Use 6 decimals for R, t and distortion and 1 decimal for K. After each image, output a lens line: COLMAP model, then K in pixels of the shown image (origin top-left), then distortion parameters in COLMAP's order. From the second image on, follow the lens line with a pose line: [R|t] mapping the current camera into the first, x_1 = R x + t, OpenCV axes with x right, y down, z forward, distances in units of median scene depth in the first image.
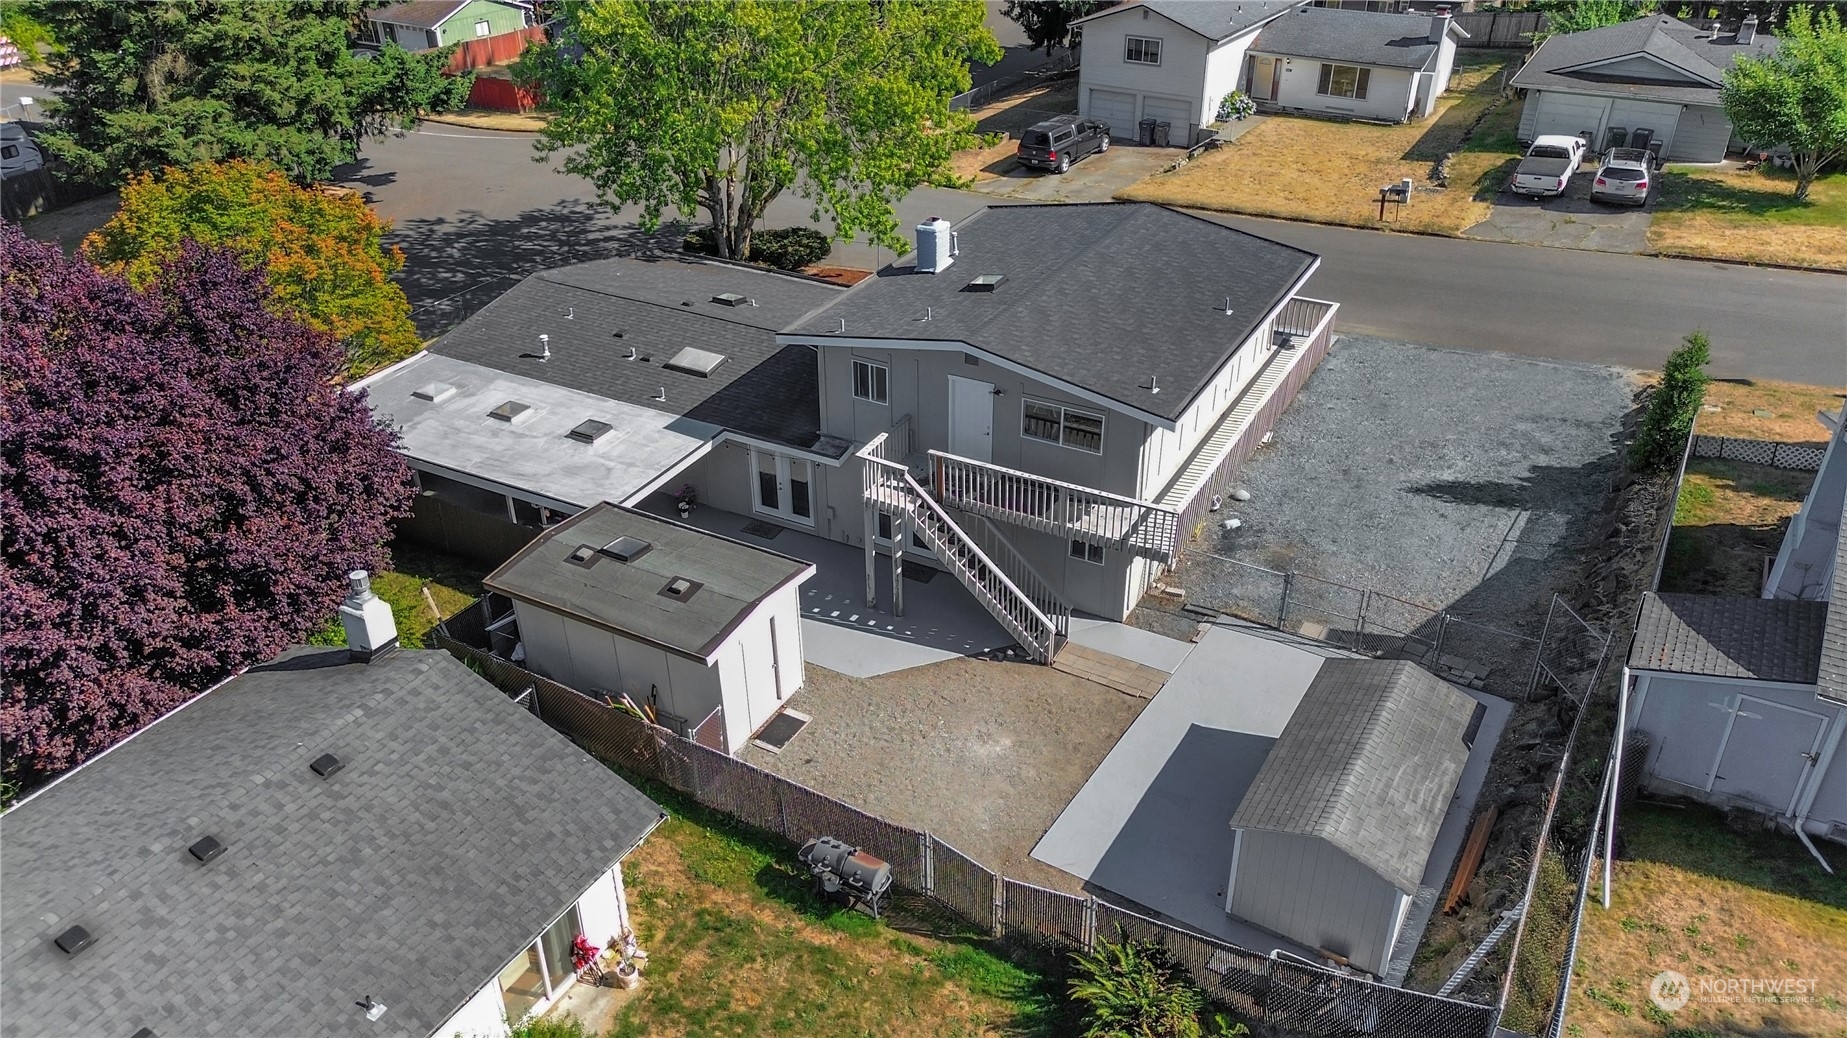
lens RADIAL K [[1300.0, 0, 923.5], [0, 1300.0, 519.0], [0, 0, 1]] dist [0.068389, -0.067273]
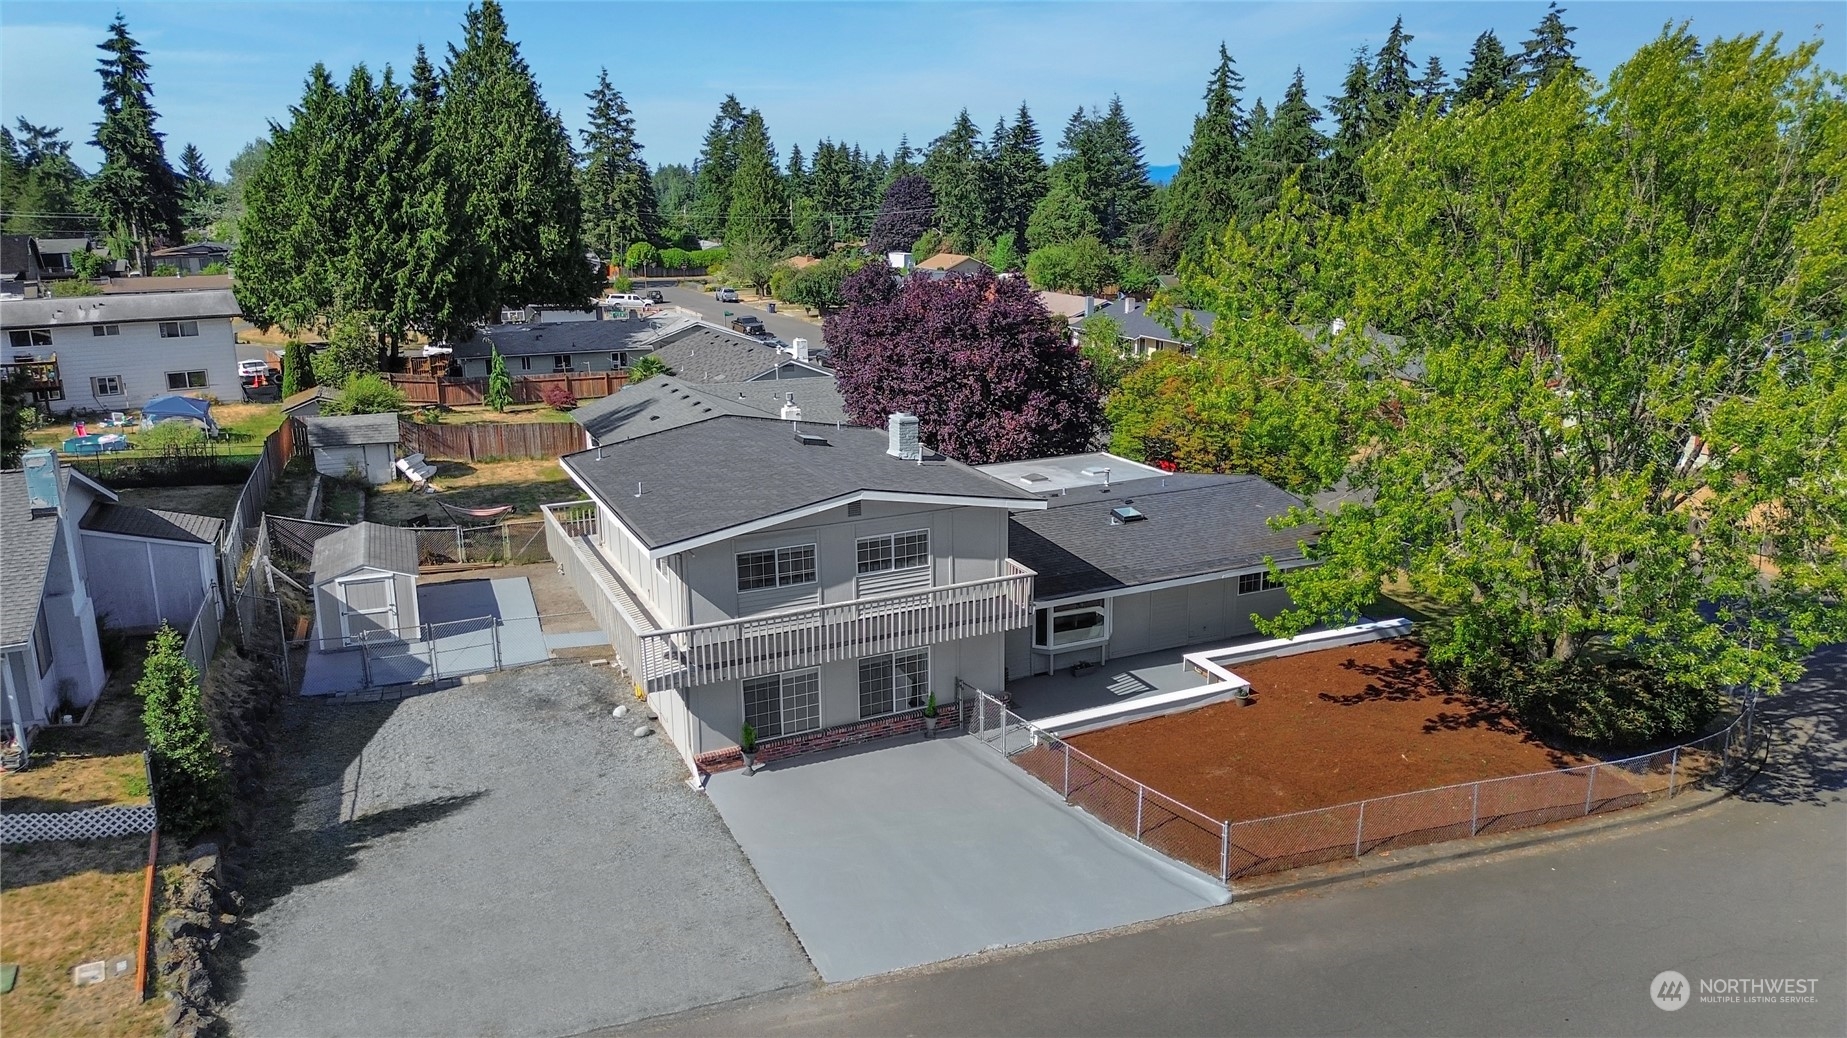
lens RADIAL K [[1300.0, 0, 923.5], [0, 1300.0, 519.0], [0, 0, 1]] dist [0.068389, -0.067273]
pose [[-0.592313, 0.211191, -0.777537, 0.832305], [-0.404371, 0.756774, 0.513593, -0.703568], [0.696886, 0.618621, -0.362847, 1.415338]]
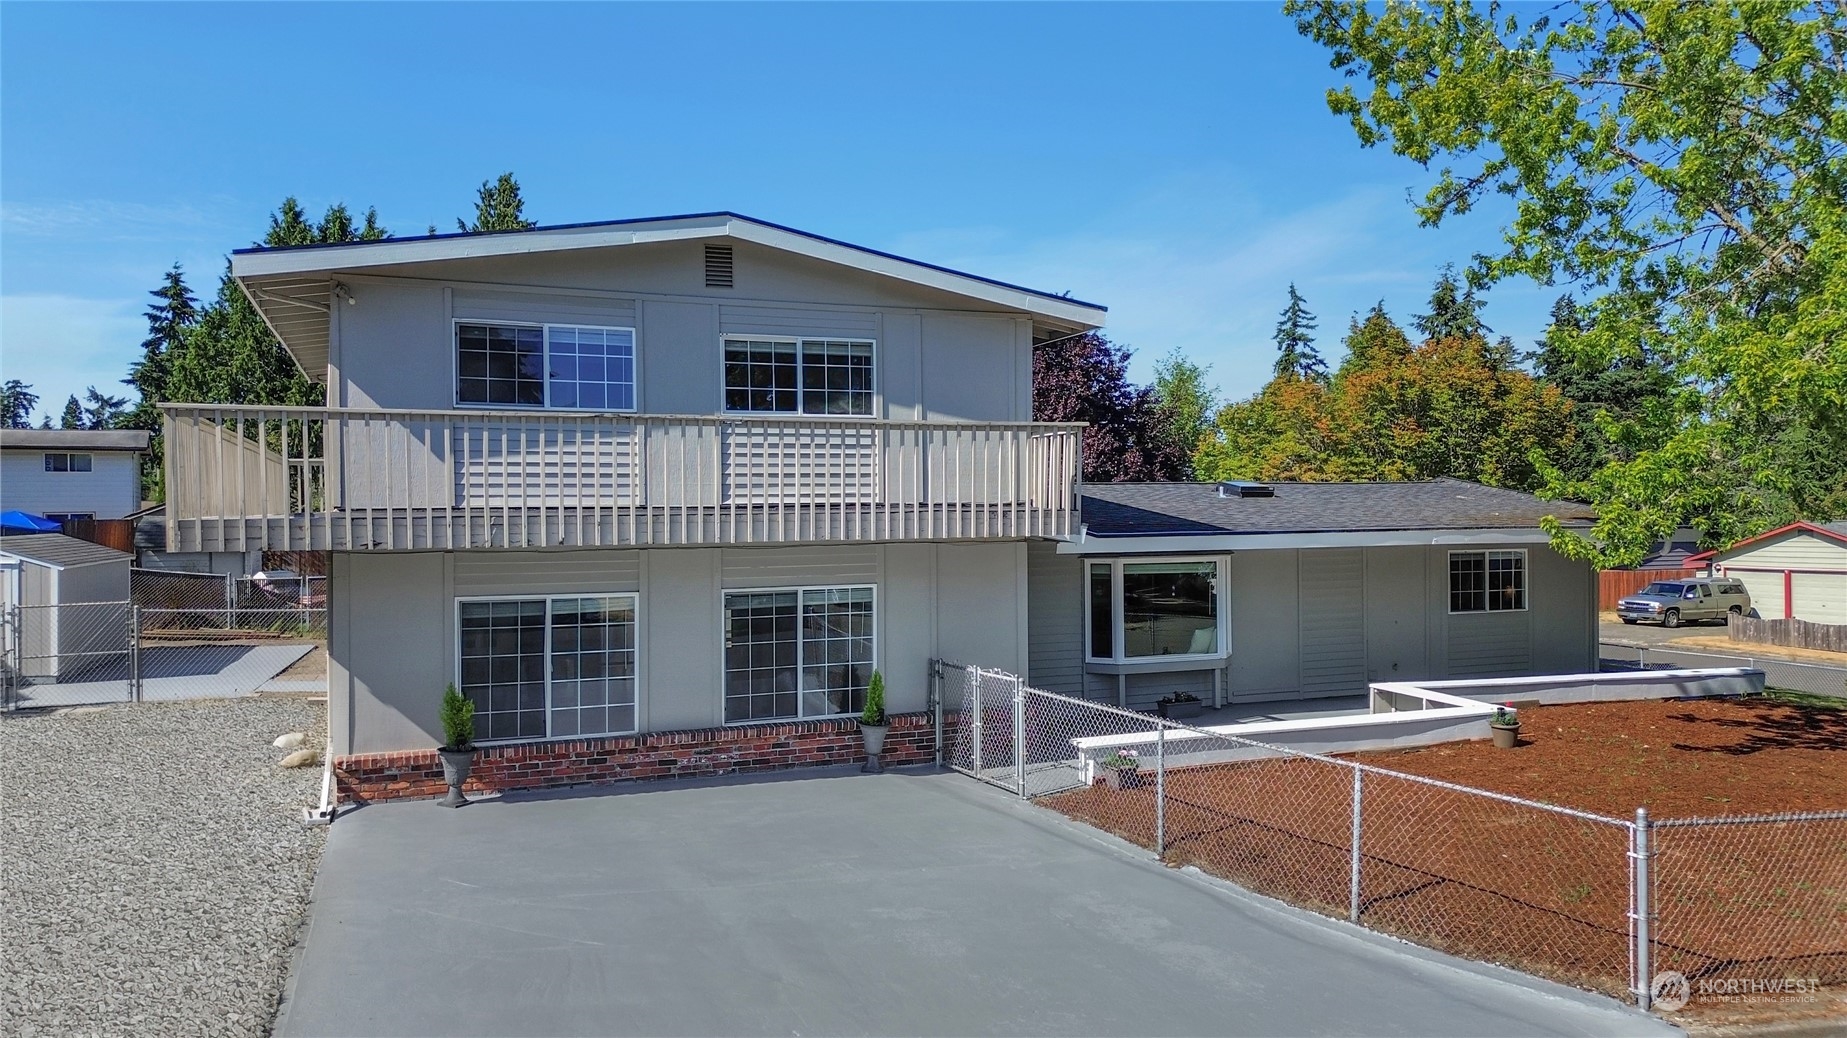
lens RADIAL K [[1305.9, 0, 923.5], [0, 1305.9, 519.0], [0, 0, 1]] dist [0.060193, -0.073731]
pose [[-0.632704, 0.014976, -0.774249, 0.475240], [-0.391190, 0.856686, 0.336244, -0.342121], [0.668323, 0.515621, -0.536170, 1.387040]]
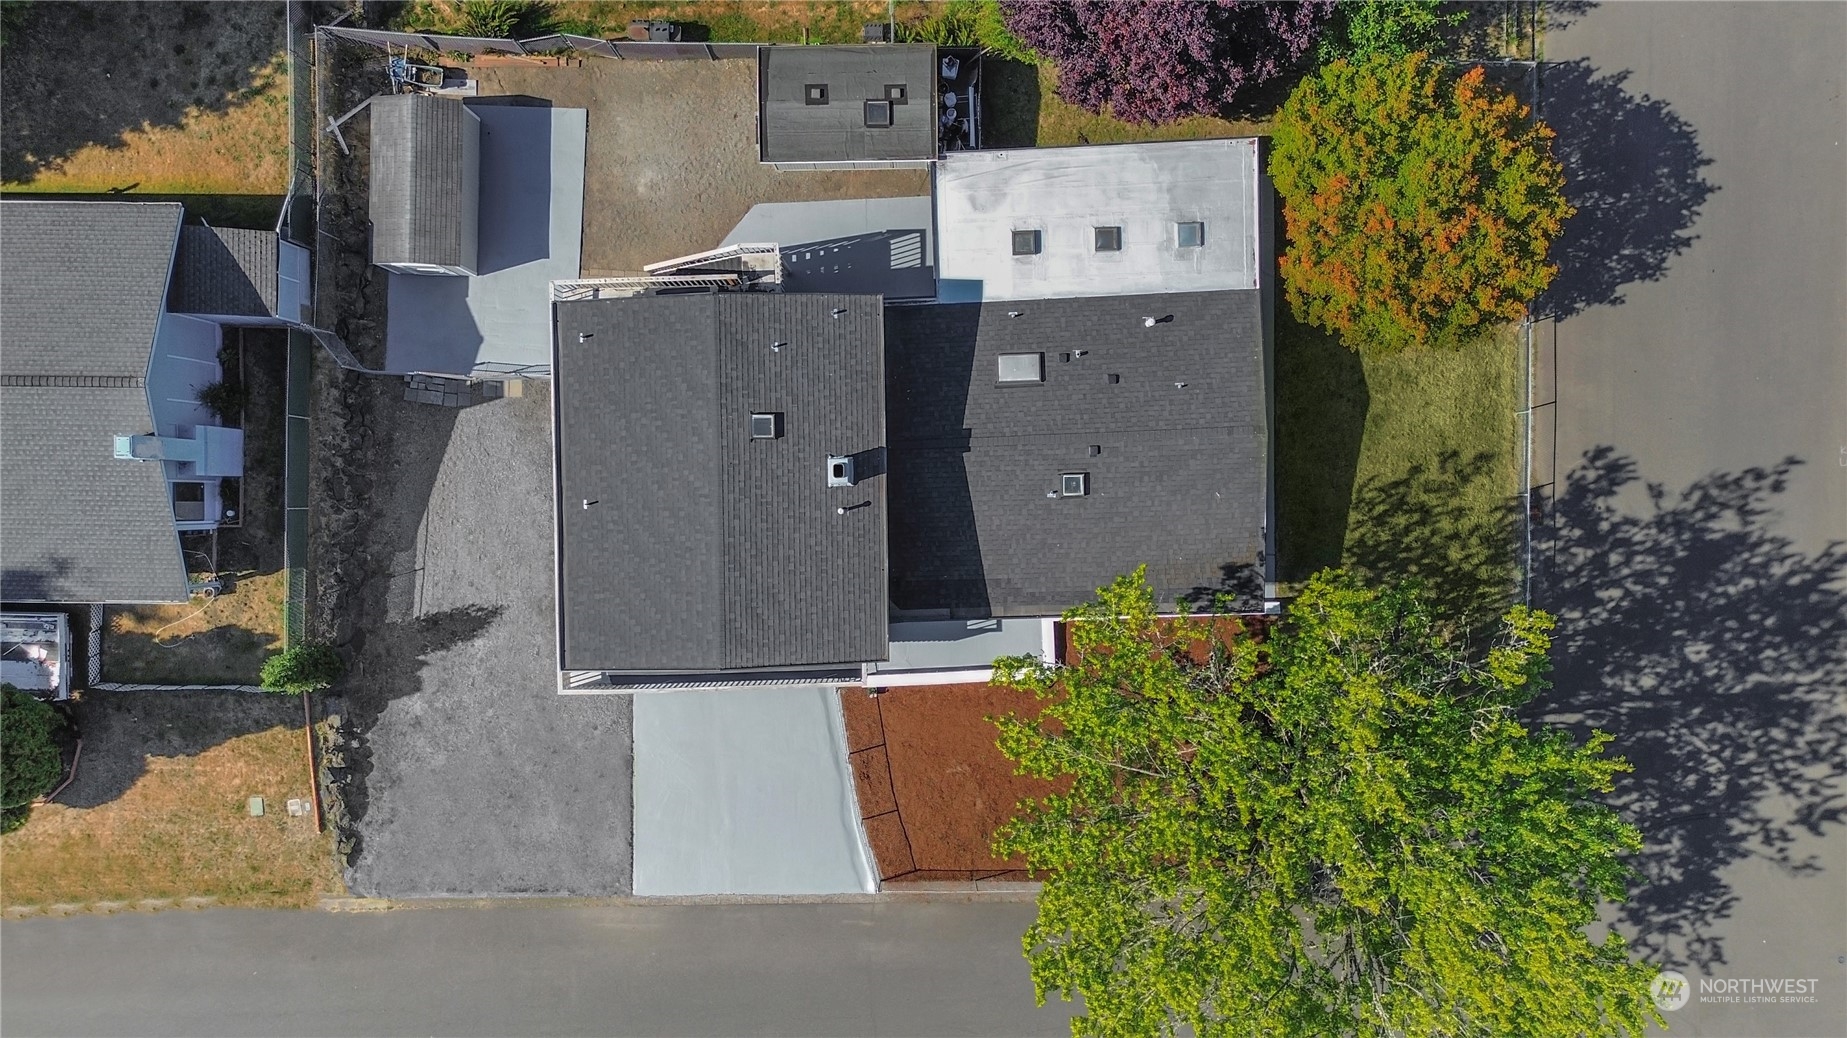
lens RADIAL K [[1300.0, 0, 923.5], [0, 1300.0, 519.0], [0, 0, 1]] dist [0.068389, -0.067273]
pose [[-0.865470, 0.500688, 0.016527, -0.051392], [-0.248603, -0.457898, 0.853537, -1.196780], [0.434923, 0.734602, 0.520770, 0.459699]]
